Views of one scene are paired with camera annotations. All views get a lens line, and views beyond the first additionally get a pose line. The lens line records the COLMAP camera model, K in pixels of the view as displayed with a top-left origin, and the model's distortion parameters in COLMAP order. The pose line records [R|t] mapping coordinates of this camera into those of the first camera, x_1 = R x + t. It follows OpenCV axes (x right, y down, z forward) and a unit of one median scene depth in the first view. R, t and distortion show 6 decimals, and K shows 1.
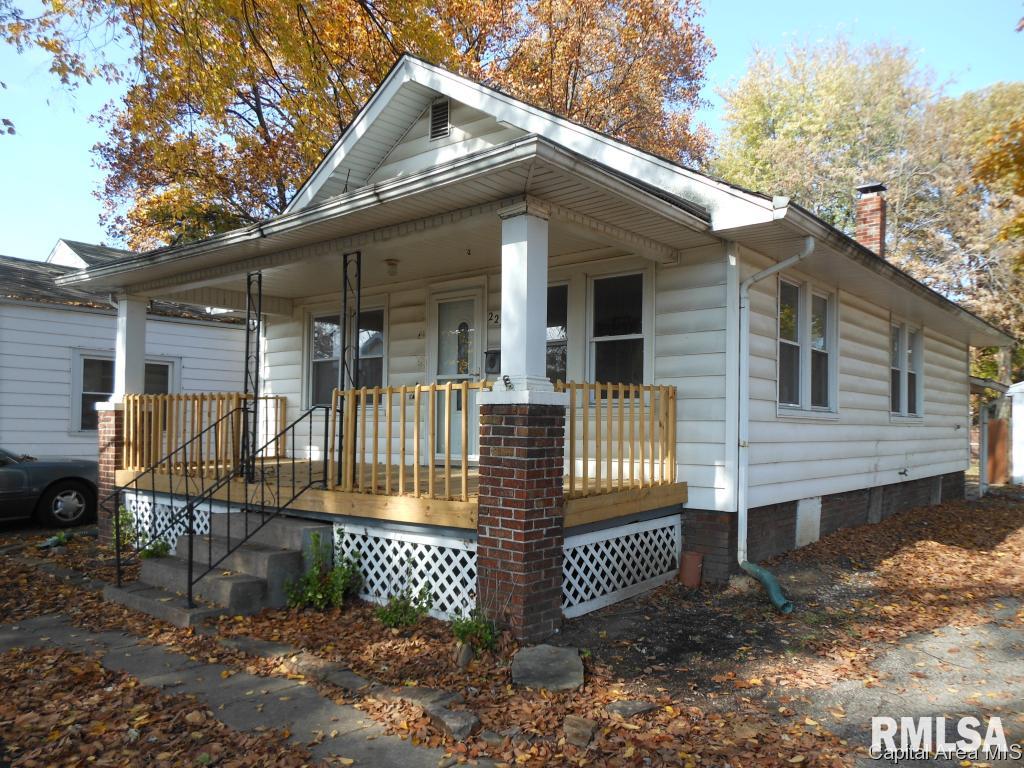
lens RADIAL K [[757.9, 0, 512.4], [0, 757.9, 393.6], [0, 0, 1]] dist [0.010623, 0.023951]
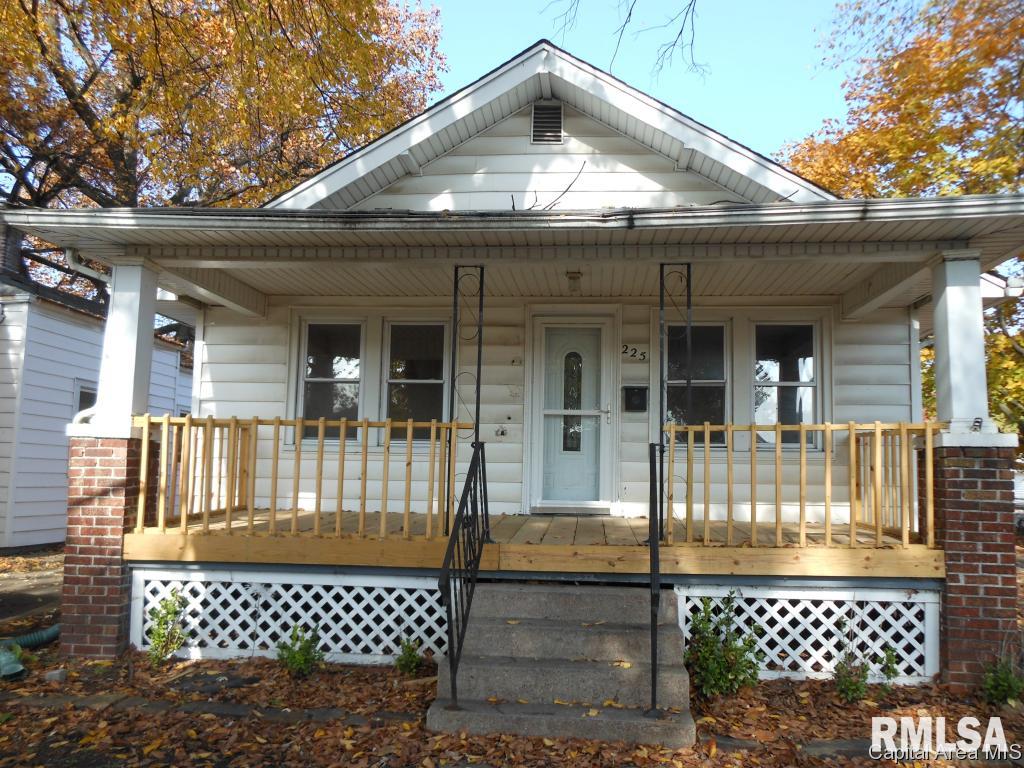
lens RADIAL K [[757.9, 0, 522.2], [0, 757.9, 394.5], [0, 0, 1]] dist [0.010623, 0.023951]
pose [[0.821856, 0.064728, 0.566006, -0.831141], [-0.032716, 0.997247, -0.066540, 0.024362], [-0.568755, 0.036169, 0.821711, 0.403957]]
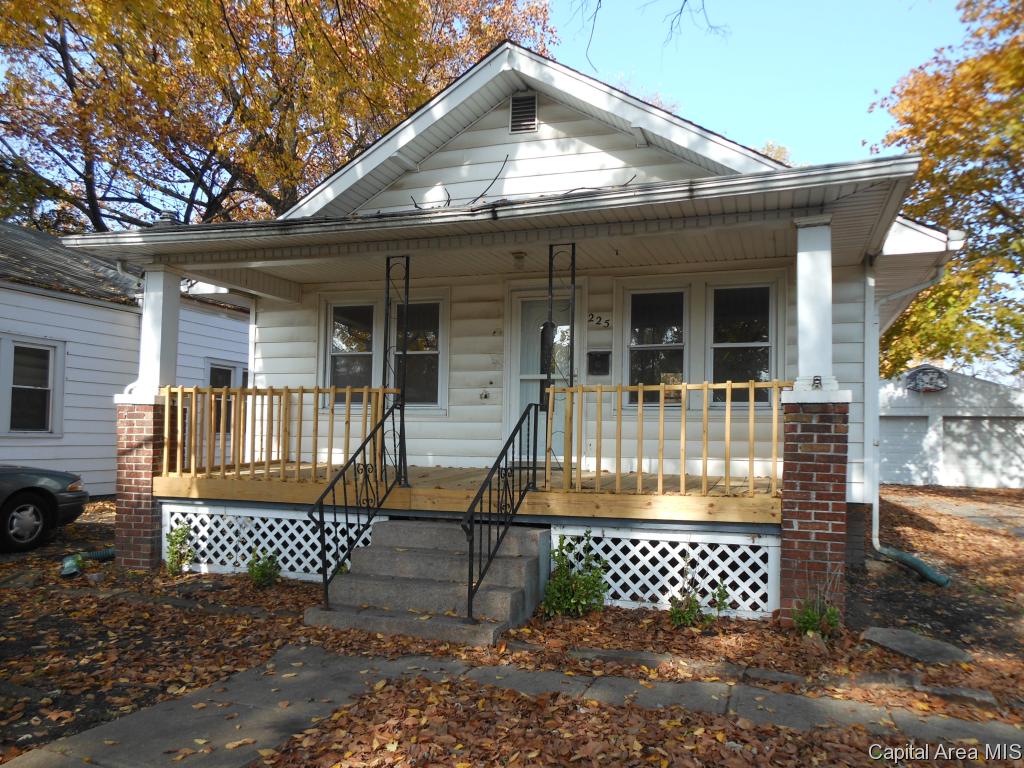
lens RADIAL K [[757.9, 0, 518.0], [0, 757.9, 392.4], [0, 0, 1]] dist [0.010623, 0.023951]
pose [[0.935459, 0.025000, 0.352550, -0.601700], [-0.021184, 0.999668, -0.014678, 0.017997], [-0.352800, 0.006262, 0.935678, 0.122605]]
